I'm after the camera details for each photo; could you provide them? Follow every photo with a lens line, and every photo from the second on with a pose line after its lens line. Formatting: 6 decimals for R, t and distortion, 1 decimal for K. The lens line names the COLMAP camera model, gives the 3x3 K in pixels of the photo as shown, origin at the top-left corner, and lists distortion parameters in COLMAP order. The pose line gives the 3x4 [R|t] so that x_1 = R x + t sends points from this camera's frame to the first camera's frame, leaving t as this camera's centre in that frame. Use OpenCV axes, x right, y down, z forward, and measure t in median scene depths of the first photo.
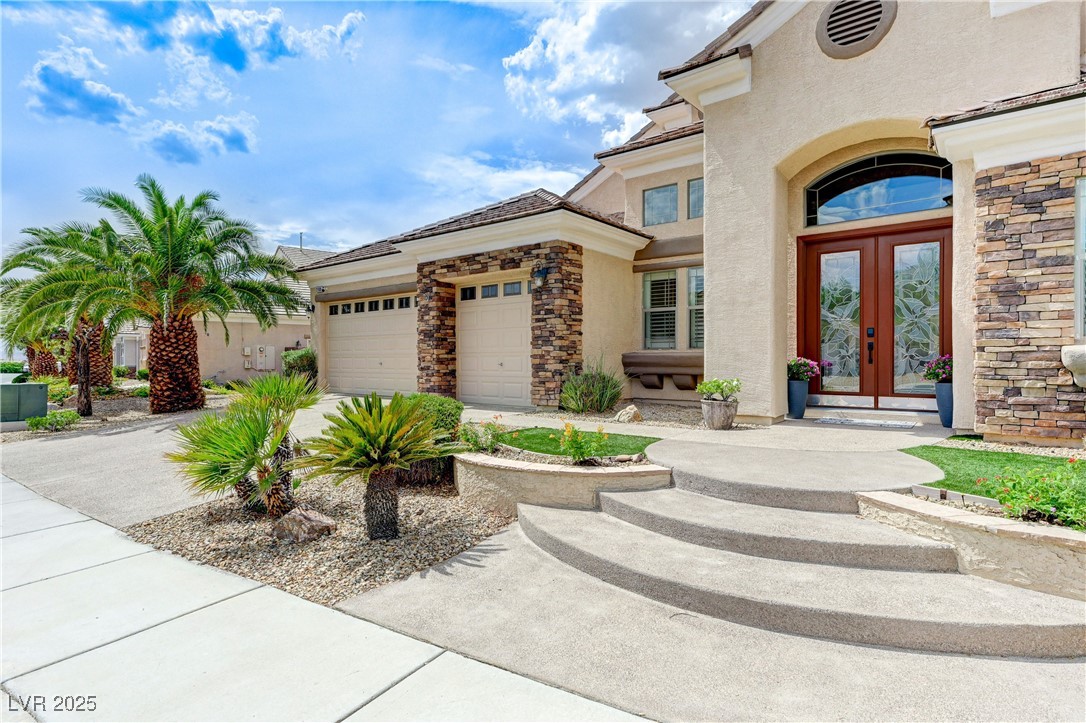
lens RADIAL K [[561.6, 0, 545.3], [0, 561.6, 363.1], [0, 0, 1]] dist [0.006103, 0.000674]
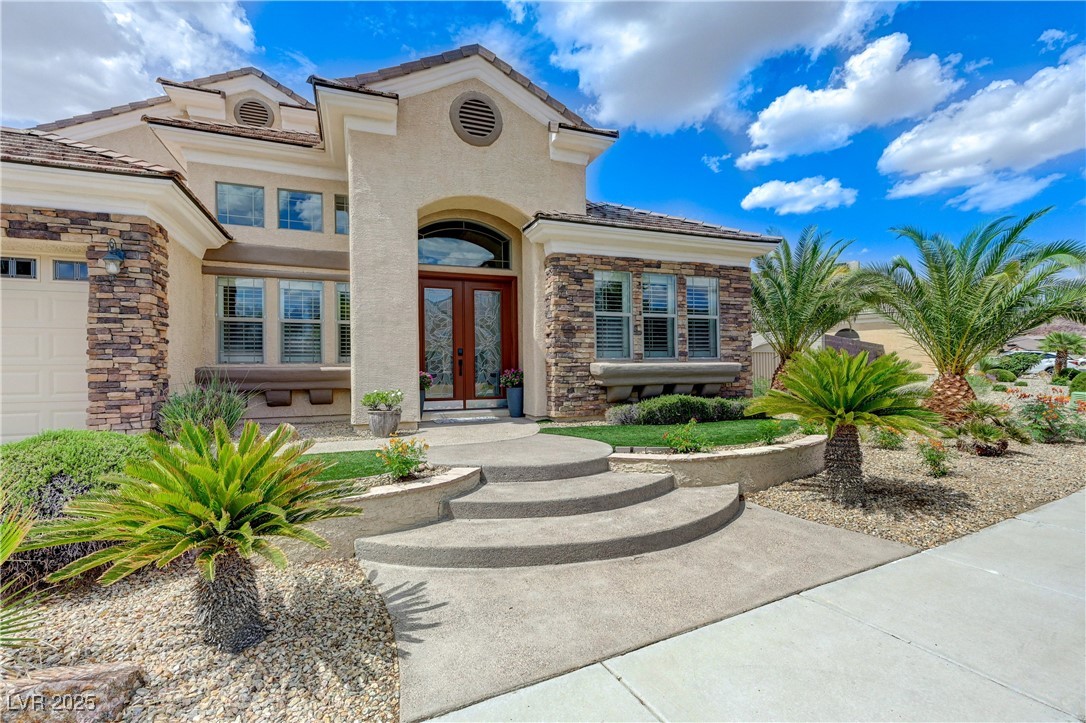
lens RADIAL K [[505.1, 0, 548.8], [0, 505.1, 369.3], [0, 0, 1]] dist [0.014364, -0.001425]
pose [[0.501988, 0.002665, 0.864870, -0.358733], [0.016680, 0.999779, -0.012762, 0.004787], [-0.864714, 0.020832, 0.501833, 0.228888]]
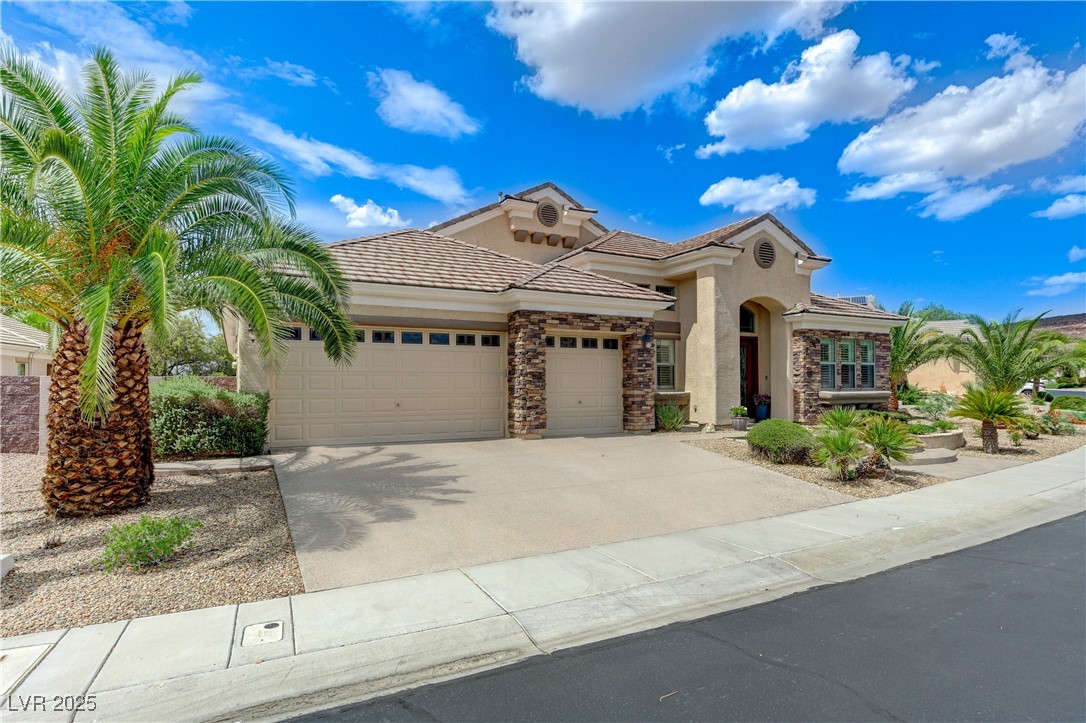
lens RADIAL K [[596.8, 0, 540.0], [0, 596.8, 365.2], [0, 0, 1]] dist [-0.015214, 0.004686]
pose [[0.402413, 0.033797, 0.914834, -1.865565], [0.007067, 0.999174, -0.040022, -0.038134], [-0.915431, 0.022571, 0.401842, 0.767011]]
